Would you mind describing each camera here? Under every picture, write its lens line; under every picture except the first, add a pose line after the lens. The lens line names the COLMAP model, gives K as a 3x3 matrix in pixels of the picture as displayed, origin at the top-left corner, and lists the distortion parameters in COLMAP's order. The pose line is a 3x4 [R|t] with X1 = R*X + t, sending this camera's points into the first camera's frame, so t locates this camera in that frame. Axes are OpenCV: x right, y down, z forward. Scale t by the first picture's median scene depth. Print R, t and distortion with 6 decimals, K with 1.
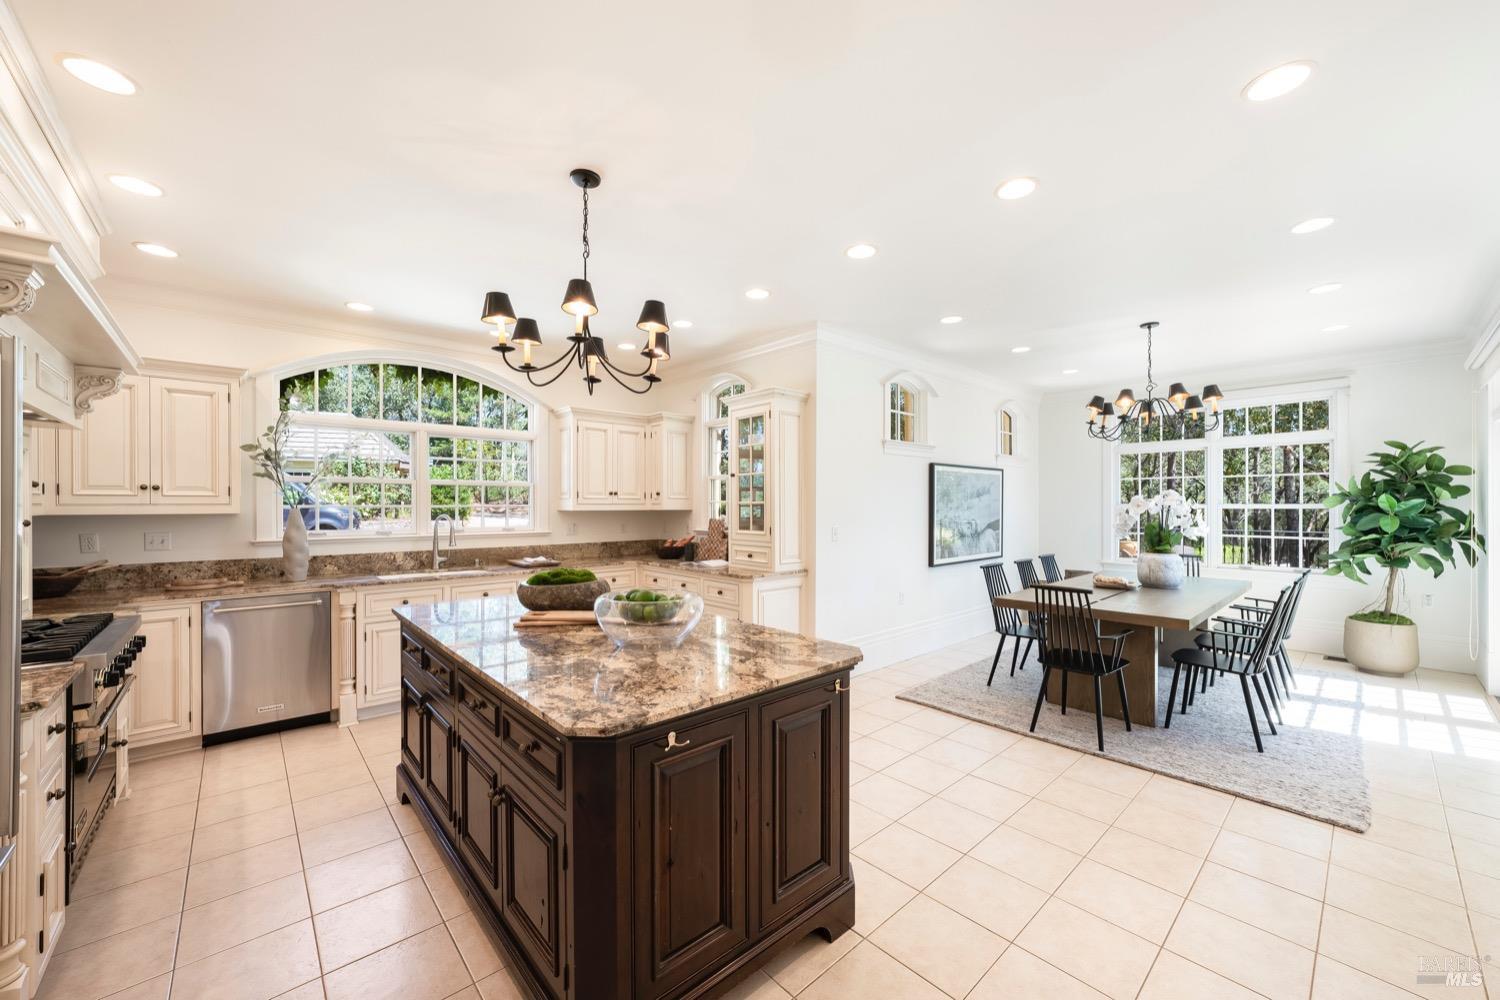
lens RADIAL K [[572.5, 0, 750.7], [0, 572.5, 505.7], [0, 0, 1]] dist [-0.008707, -0.000049]
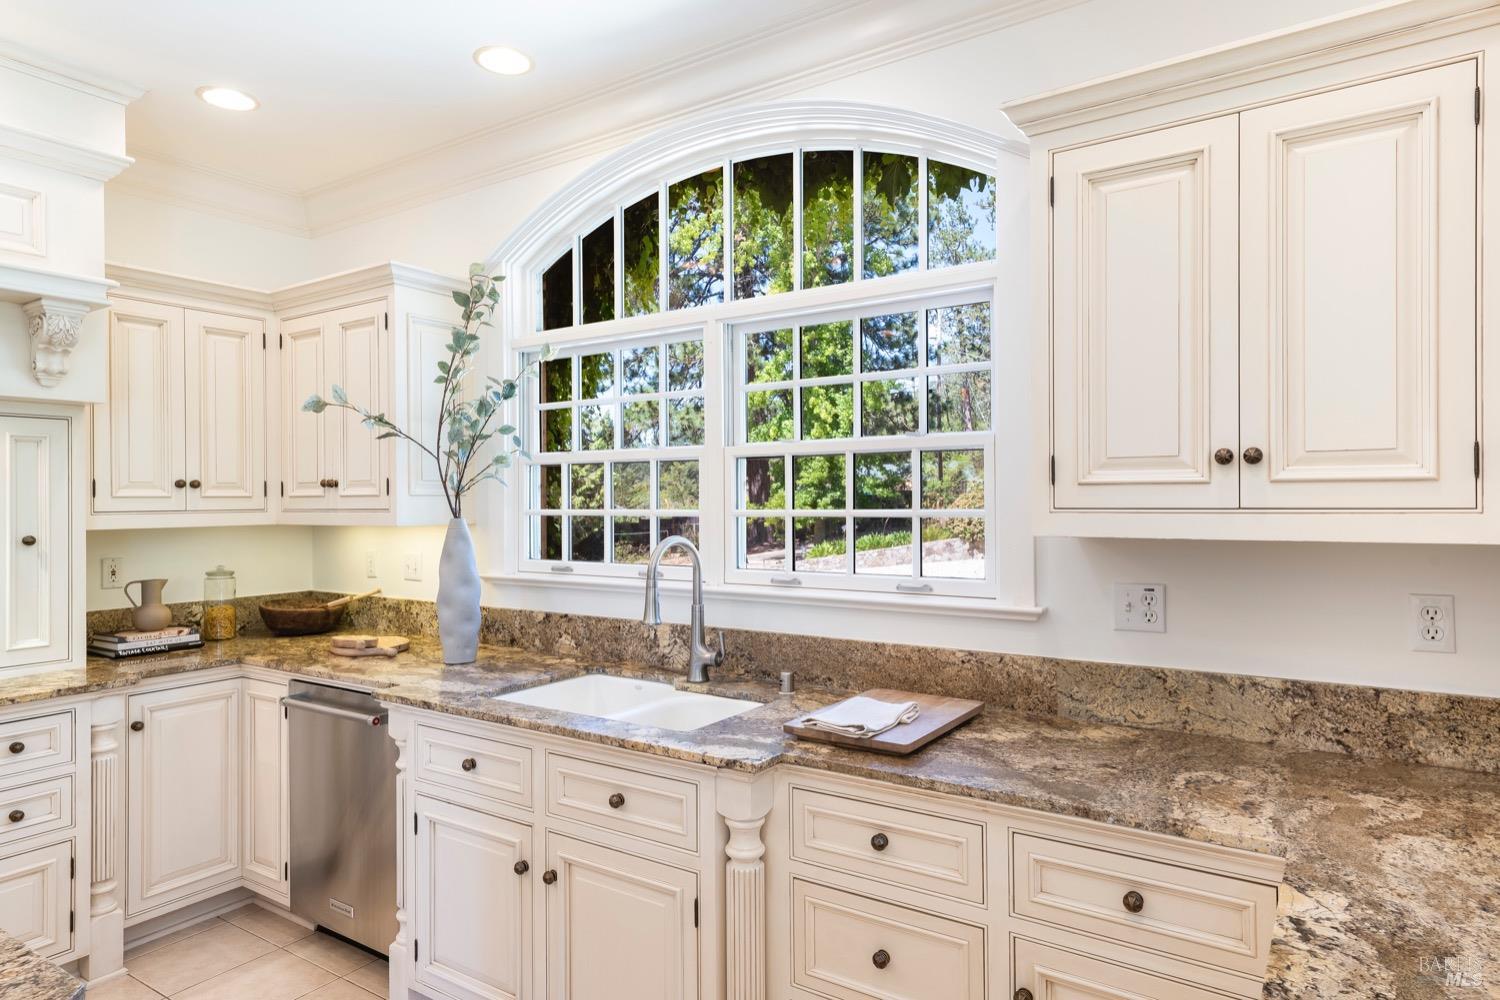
lens RADIAL K [[892.3, 0, 750.0], [0, 892.3, 500.0], [0, 0, 1]] dist [0.024289, 0.000287]
pose [[0.243731, -0.001220, -0.969842, 0.030942], [0.005124, 0.999987, 0.000030, -0.008217], [0.969829, -0.004977, 0.243734, 0.893036]]
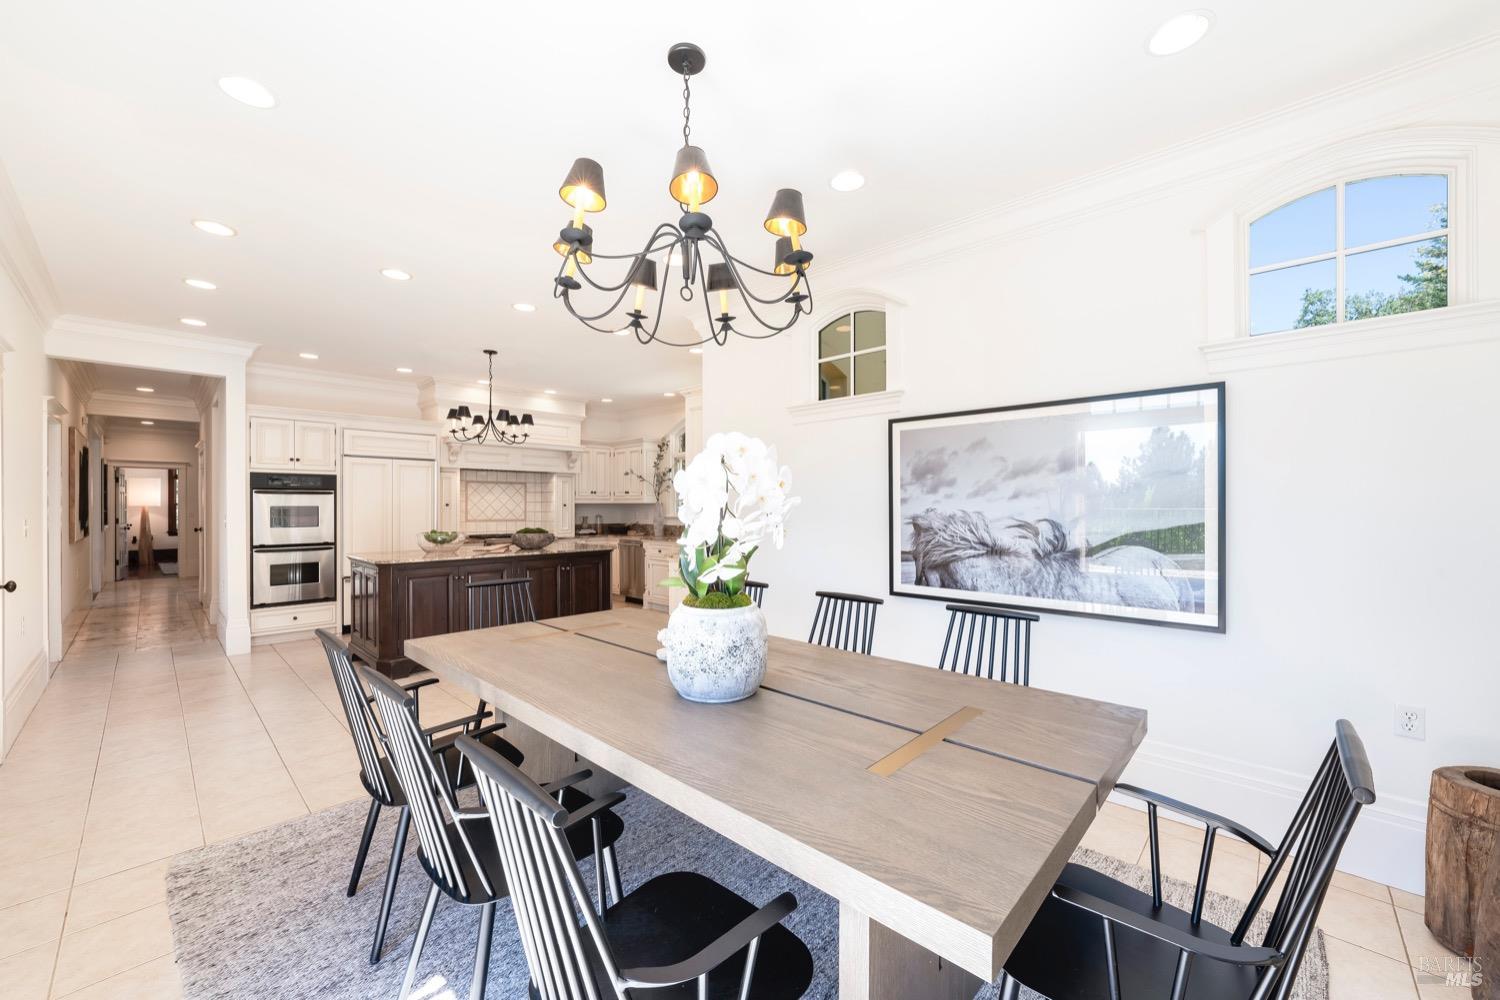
lens RADIAL K [[572.5, 0, 750.7], [0, 572.5, 505.7], [0, 0, 1]] dist [-0.008707, -0.000049]
pose [[0.079238, -0.000206, -0.996856, 1.093474], [-0.003142, 0.999995, -0.000456, 0.018690], [0.996851, 0.003168, 0.079237, 0.987468]]
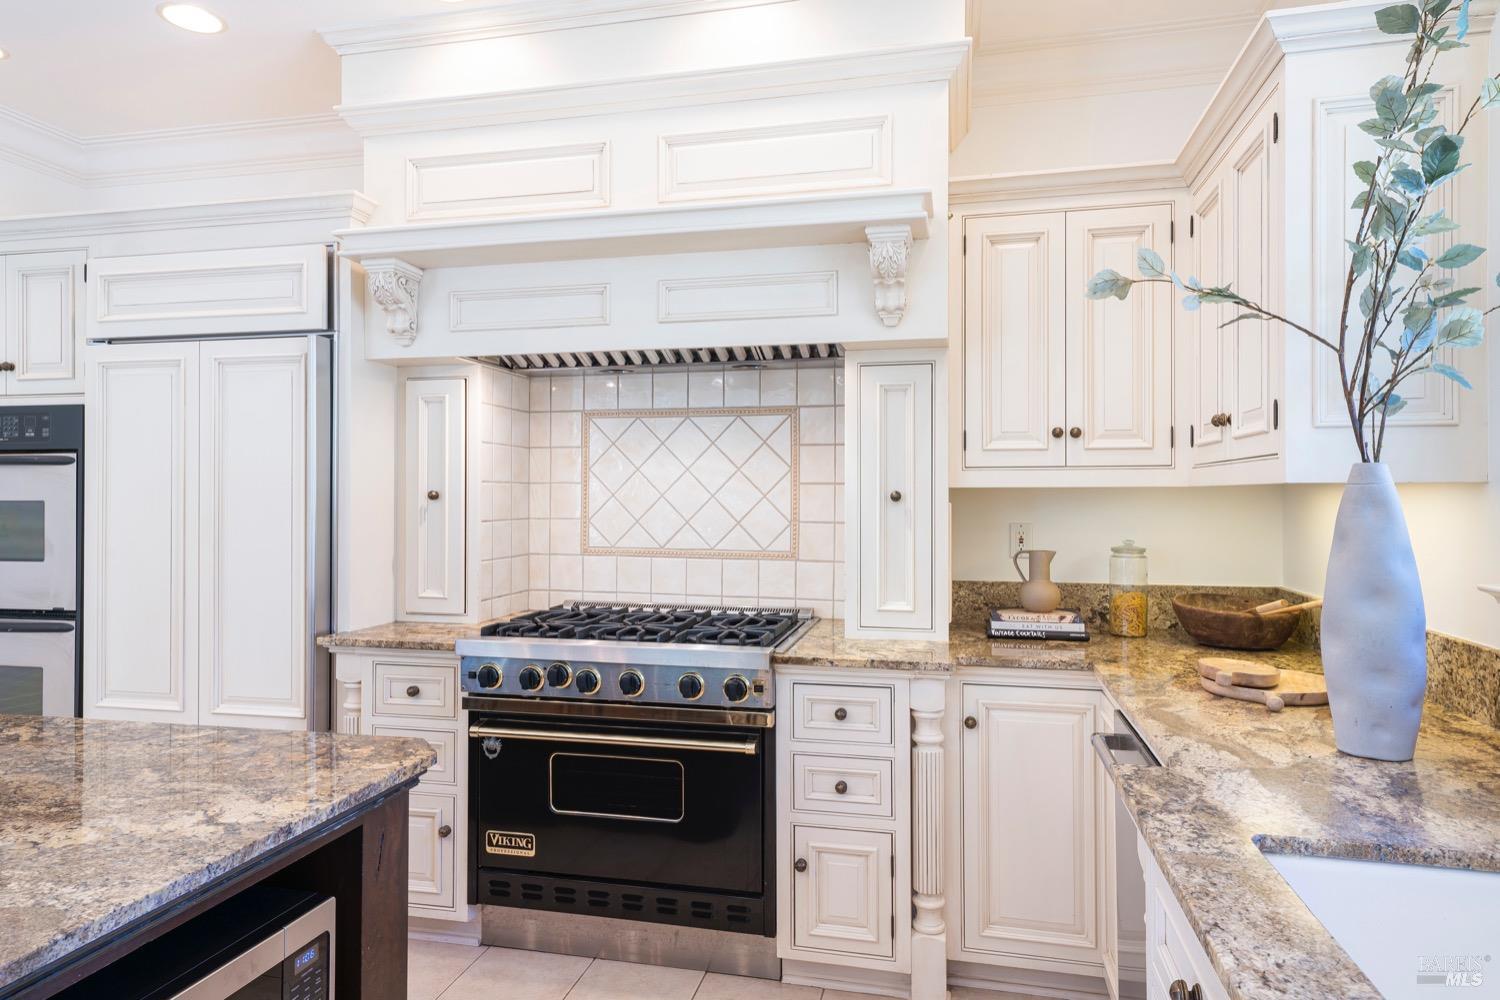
lens RADIAL K [[902.9, 0, 751.6], [0, 902.9, 490.0], [0, 0, 1]] dist [0.022101, 0.000862]
pose [[-0.819371, -0.002895, -0.573256, -0.292466], [-0.001316, 0.999994, -0.003169, 0.015764], [0.573262, -0.001842, -0.819370, 0.991022]]
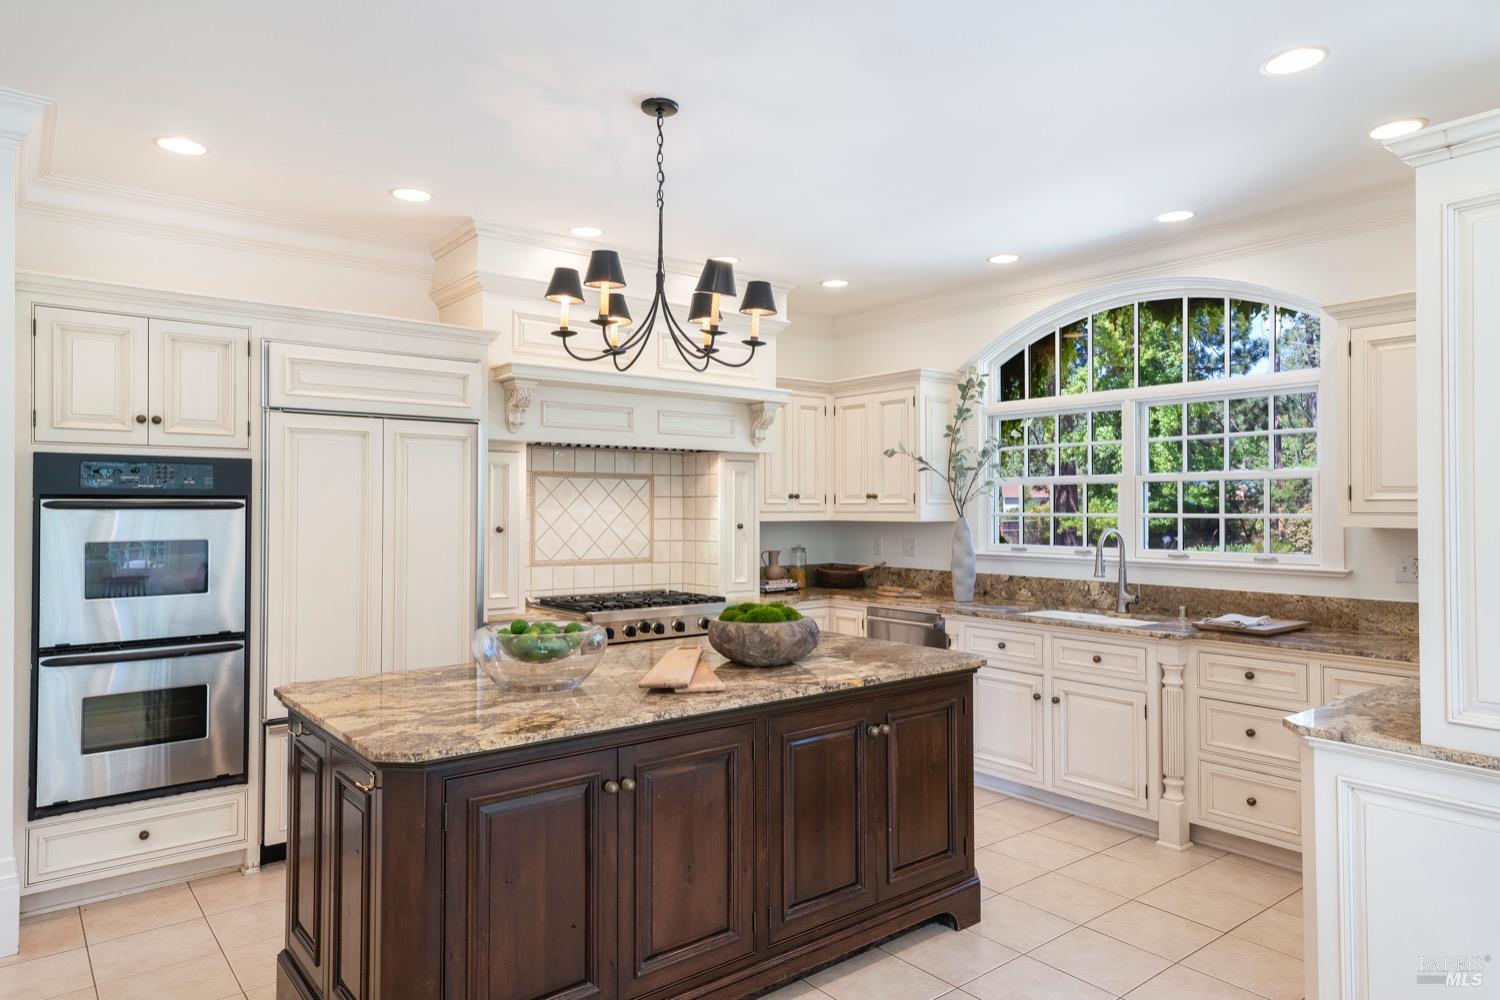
lens RADIAL K [[927.0, 0, 756.9], [0, 927.0, 497.8], [0, 0, 1]] dist [0.025371, 0.002484]
pose [[-0.053614, -0.011891, -0.998491, 0.531483], [-0.002465, 0.999928, -0.011775, -0.005819], [0.998559, 0.001830, -0.053639, 0.643770]]
